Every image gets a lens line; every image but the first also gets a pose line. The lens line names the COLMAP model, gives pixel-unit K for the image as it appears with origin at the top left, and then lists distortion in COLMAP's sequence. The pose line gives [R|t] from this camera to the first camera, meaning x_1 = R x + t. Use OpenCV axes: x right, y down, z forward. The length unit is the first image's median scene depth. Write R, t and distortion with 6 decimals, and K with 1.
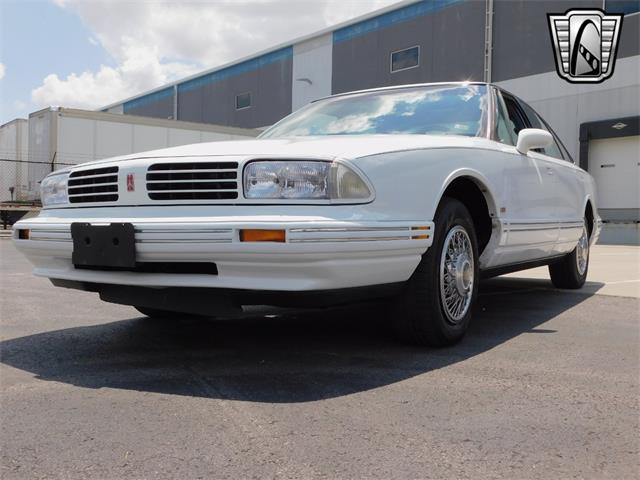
lens RADIAL K [[677.7, 0, 320.0], [0, 677.7, 240.0], [0, 0, 1]] dist [0.005494, -0.005738]
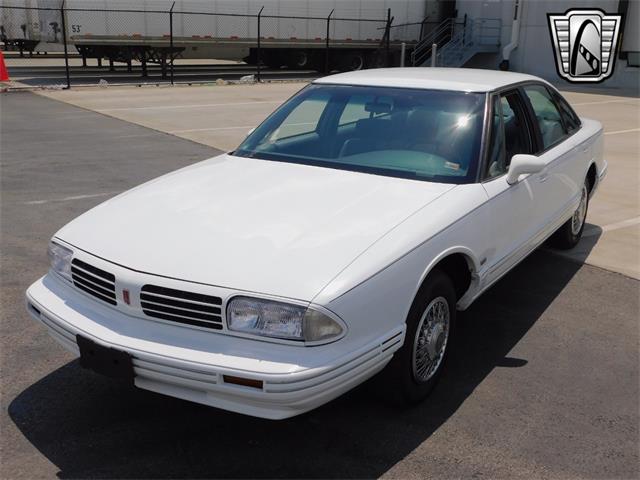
lens RADIAL K [[677.7, 0, 320.0], [0, 677.7, 240.0], [0, 0, 1]] dist [0.005494, -0.005738]
pose [[0.999115, 0.026439, -0.032705, 0.064720], [-0.015783, 0.956554, 0.291128, -0.490300], [0.038981, -0.290354, 0.956125, -0.006333]]
